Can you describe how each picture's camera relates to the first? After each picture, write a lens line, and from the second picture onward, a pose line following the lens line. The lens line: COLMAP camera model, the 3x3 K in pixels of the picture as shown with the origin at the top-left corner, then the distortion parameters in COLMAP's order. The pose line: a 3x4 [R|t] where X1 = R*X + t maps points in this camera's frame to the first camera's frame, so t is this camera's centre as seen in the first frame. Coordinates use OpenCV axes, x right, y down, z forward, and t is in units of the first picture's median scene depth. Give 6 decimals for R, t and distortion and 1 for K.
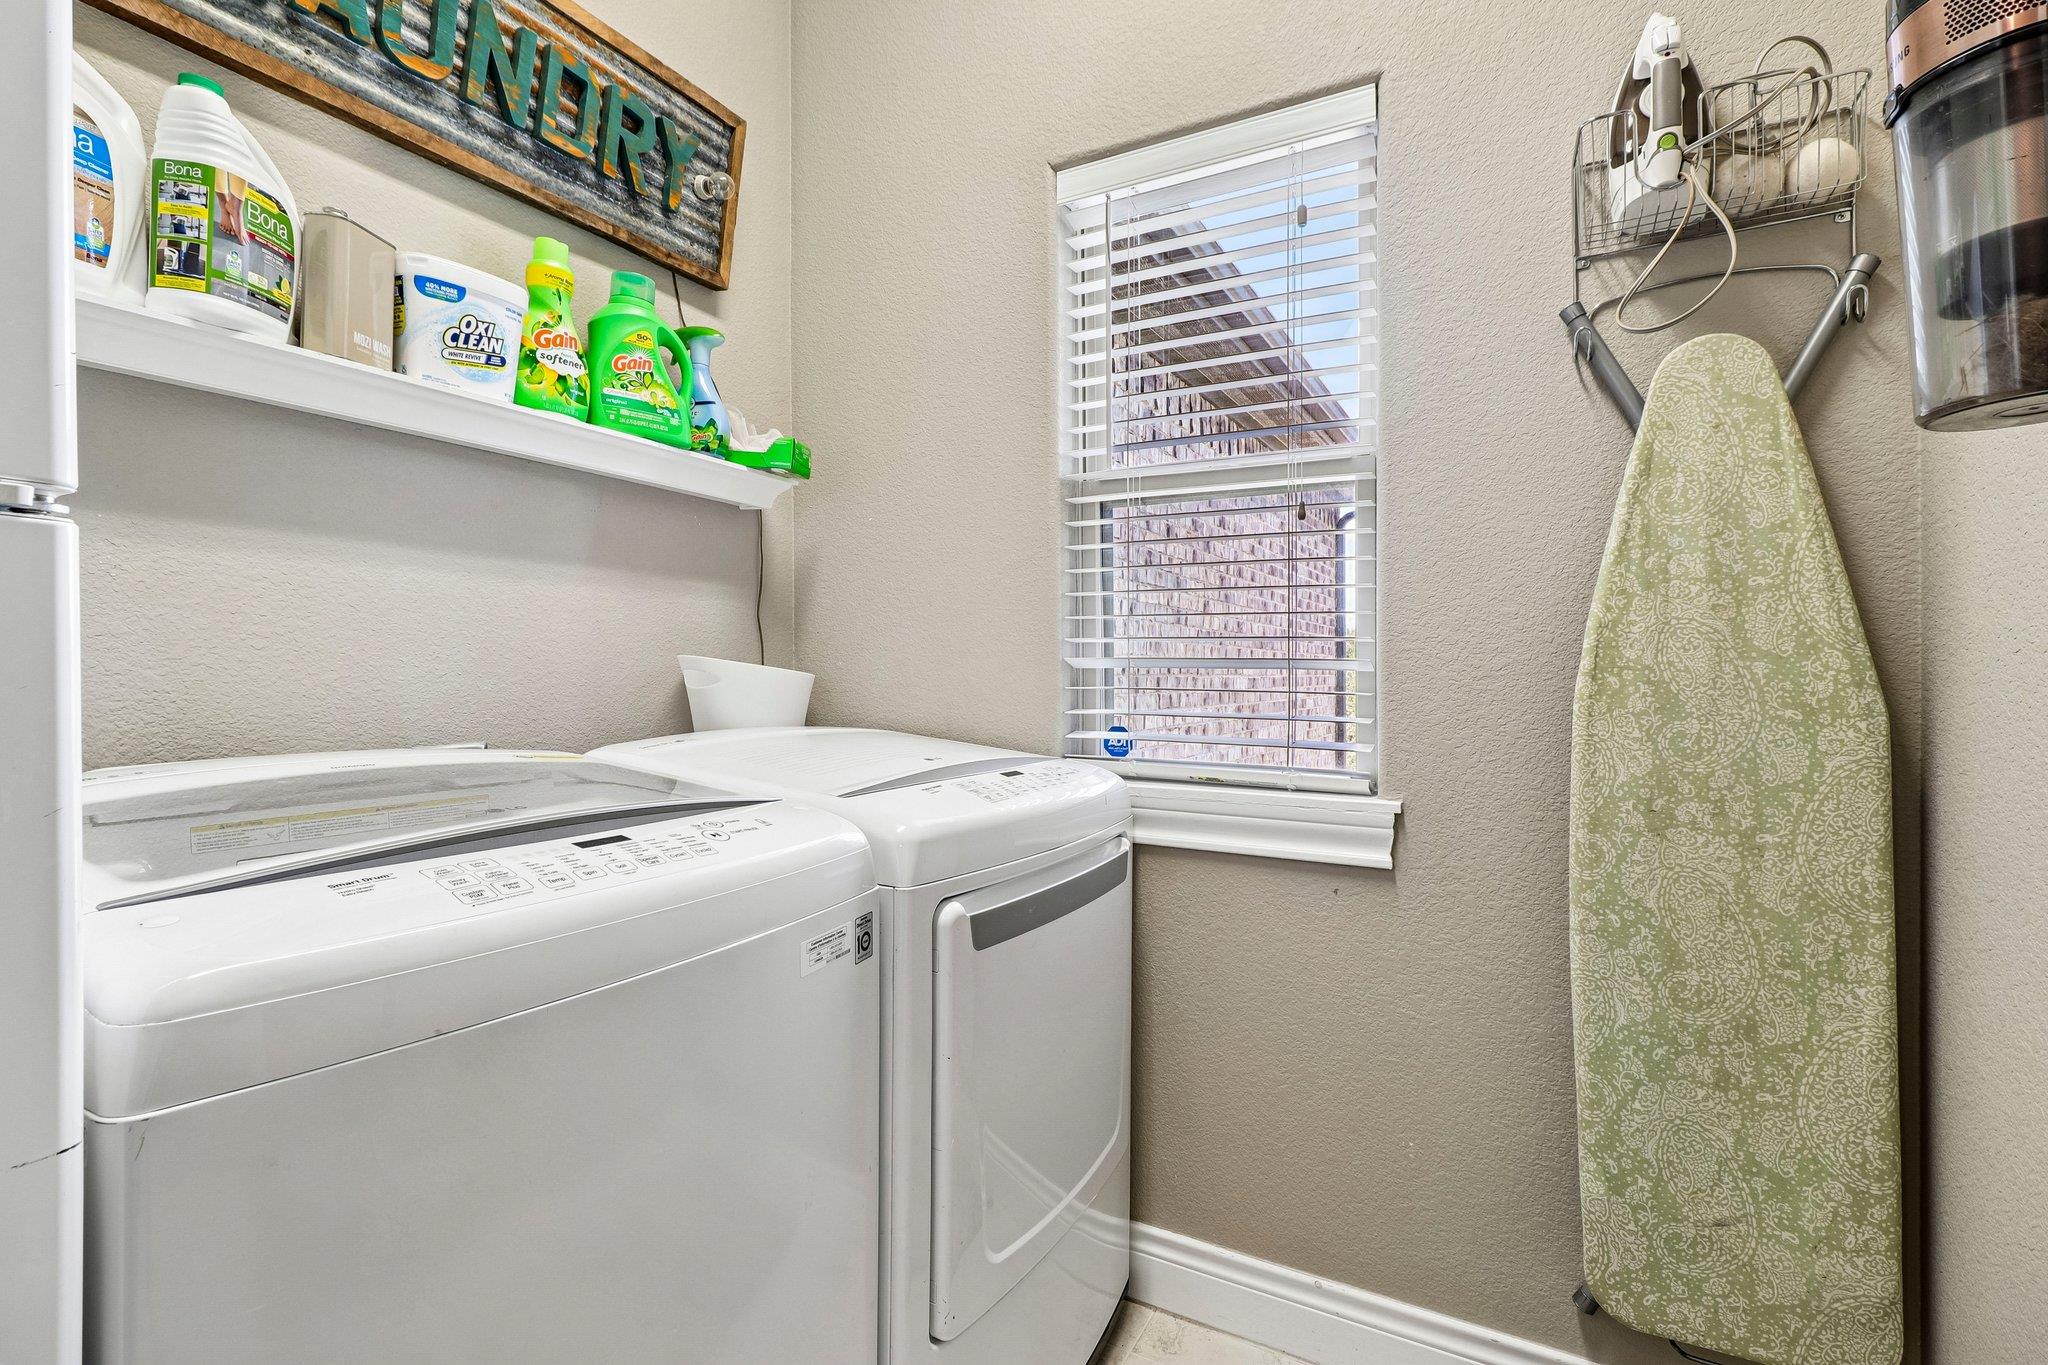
lens RADIAL K [[937.1, 0, 1024.6], [0, 937.1, 686.0], [0, 0, 1]] dist [-0.000281, -0.000974]
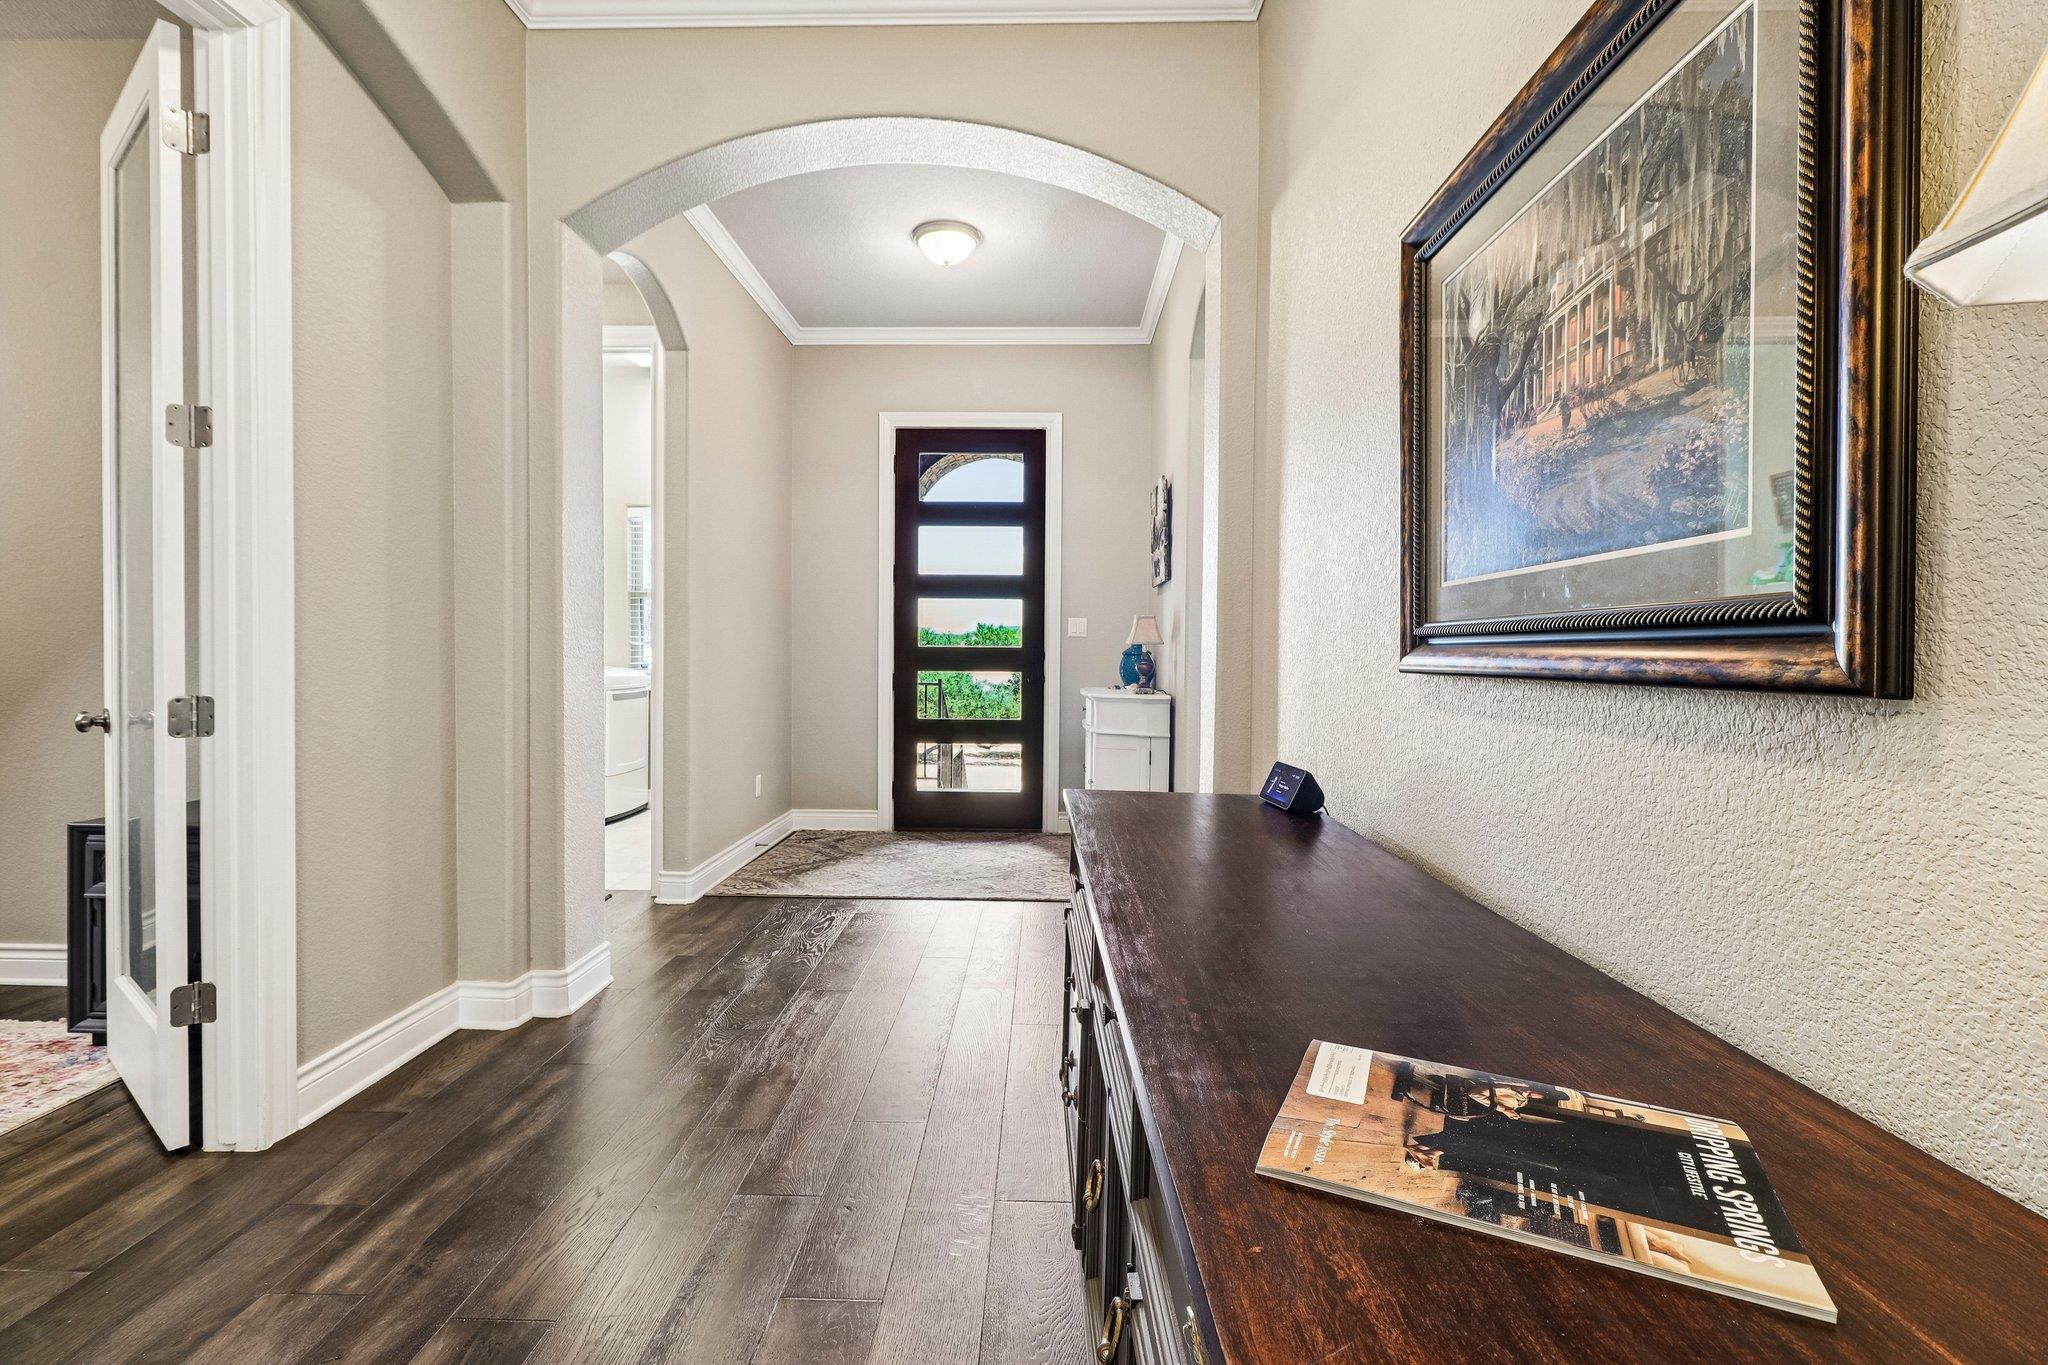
lens RADIAL K [[937.1, 0, 1028.1], [0, 937.1, 671.1], [0, 0, 1]] dist [-0.000281, -0.000974]
pose [[0.889425, 0.002414, 0.457074, -0.242347], [-0.011150, 0.999803, 0.016417, 0.007567], [-0.456945, -0.019698, 0.889277, -2.924951]]
